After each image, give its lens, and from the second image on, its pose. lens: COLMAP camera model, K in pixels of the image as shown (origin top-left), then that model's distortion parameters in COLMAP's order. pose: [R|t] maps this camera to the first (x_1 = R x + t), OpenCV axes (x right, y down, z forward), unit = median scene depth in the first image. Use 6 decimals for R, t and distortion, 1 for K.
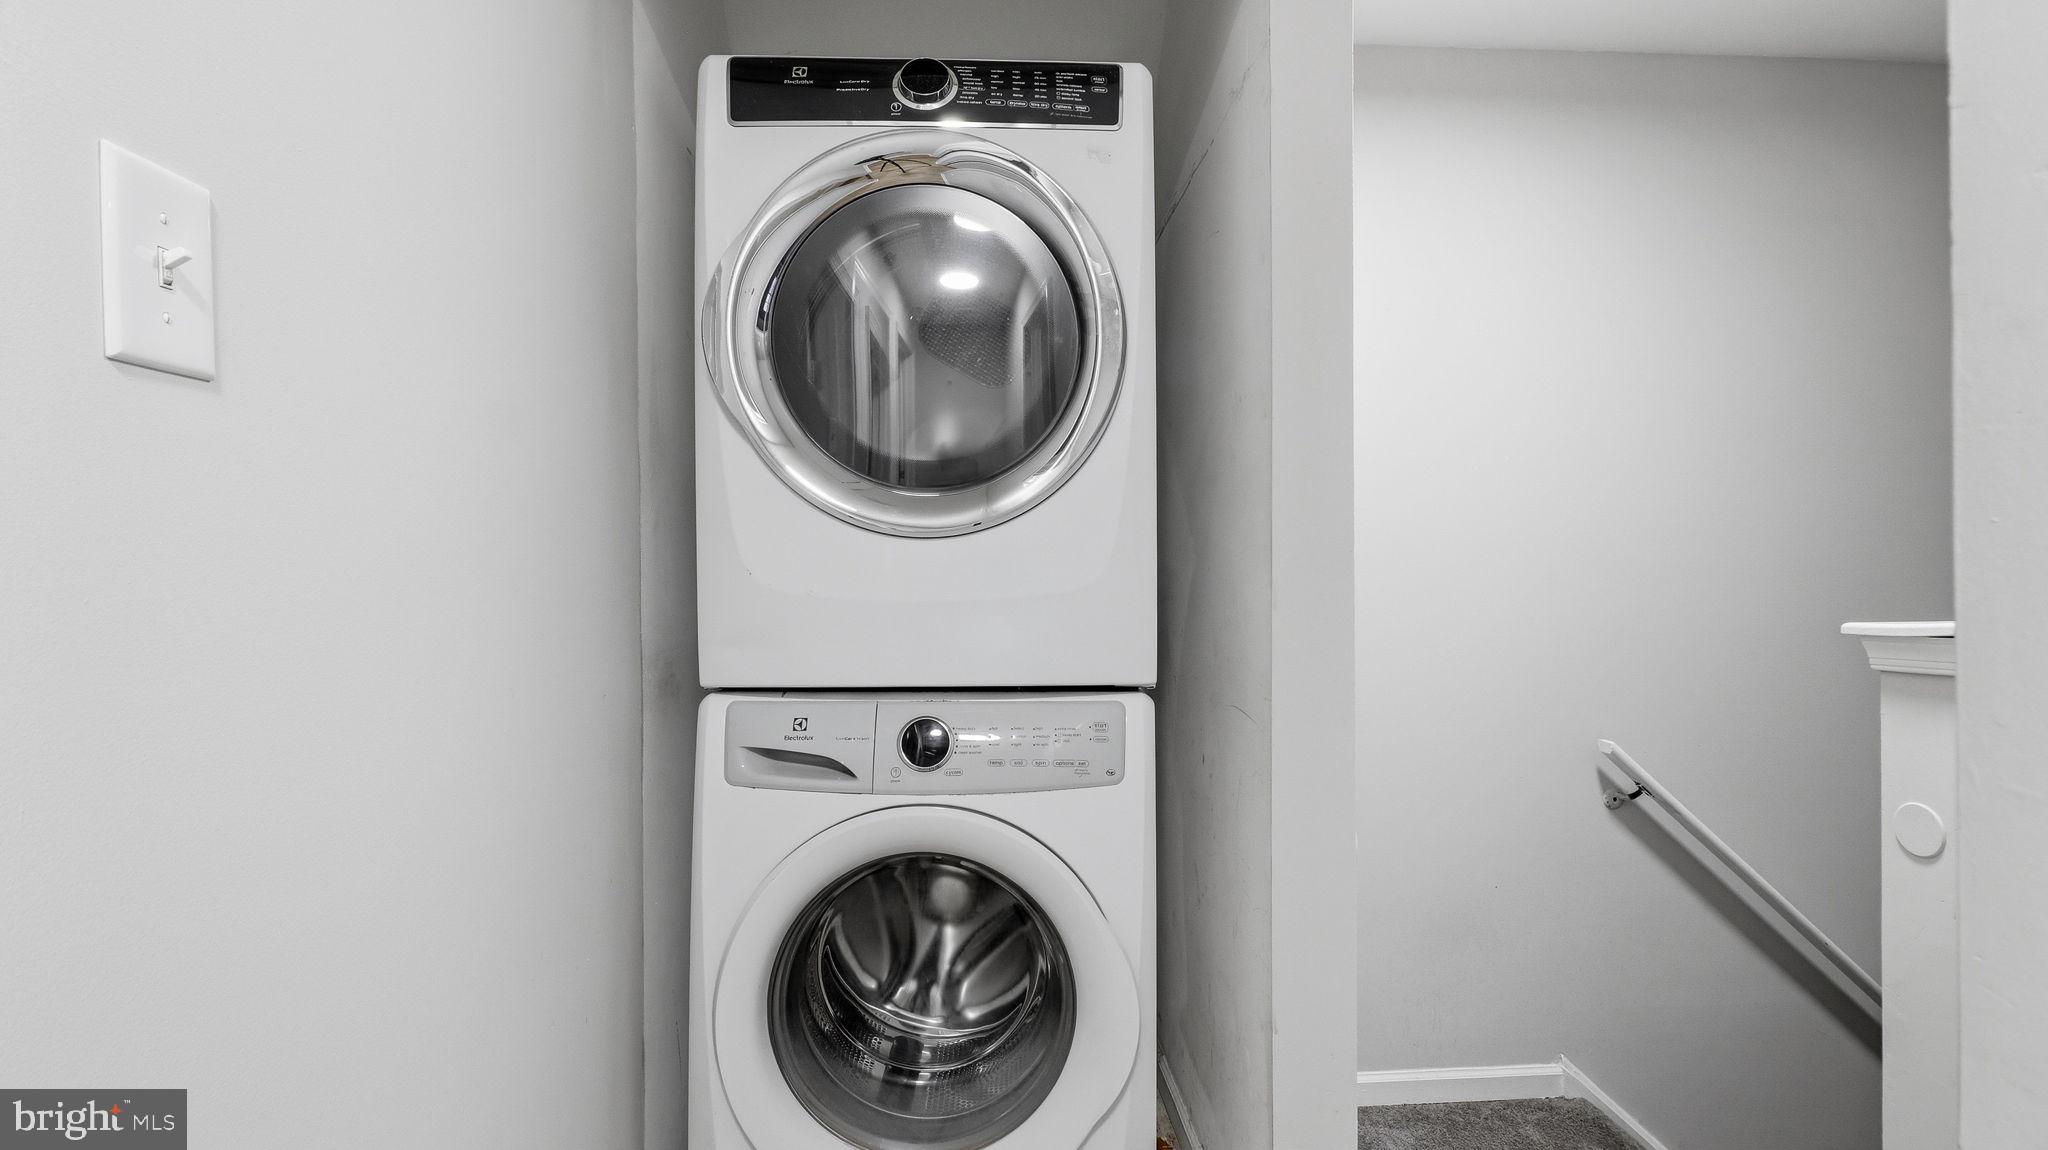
lens RADIAL K [[1003.3, 0, 1023.4], [0, 1003.3, 559.6], [0, 0, 1]] dist [-0.001050, -0.000851]
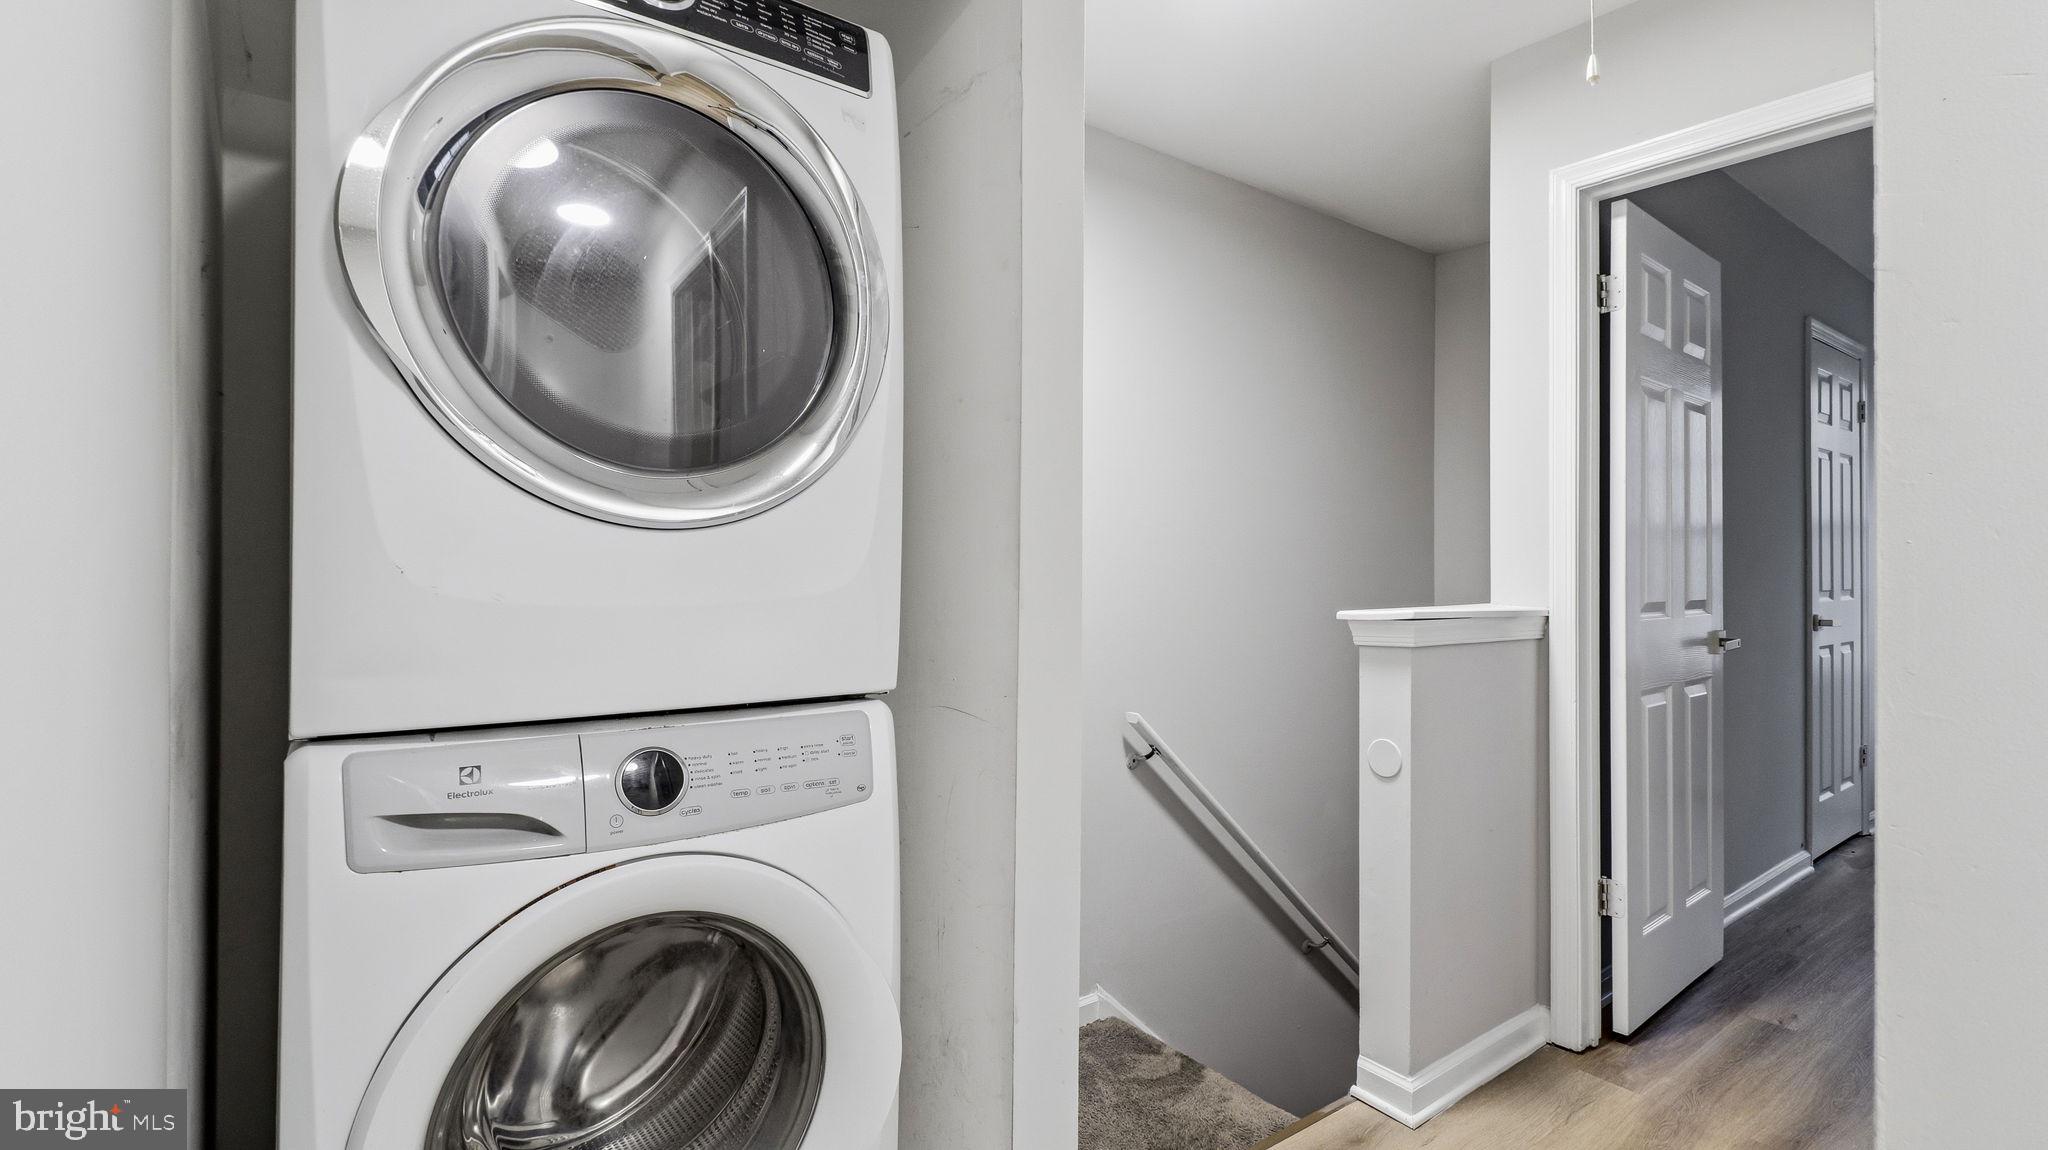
lens RADIAL K [[976.9, 0, 1042.8], [0, 976.9, 554.3], [0, 0, 1]] dist [0.001323, -0.000605]
pose [[0.811715, 0.014888, 0.583864, -0.300545], [-0.010966, 0.999887, -0.010251, 0.004208], [-0.583950, 0.001918, 0.811787, 0.167380]]
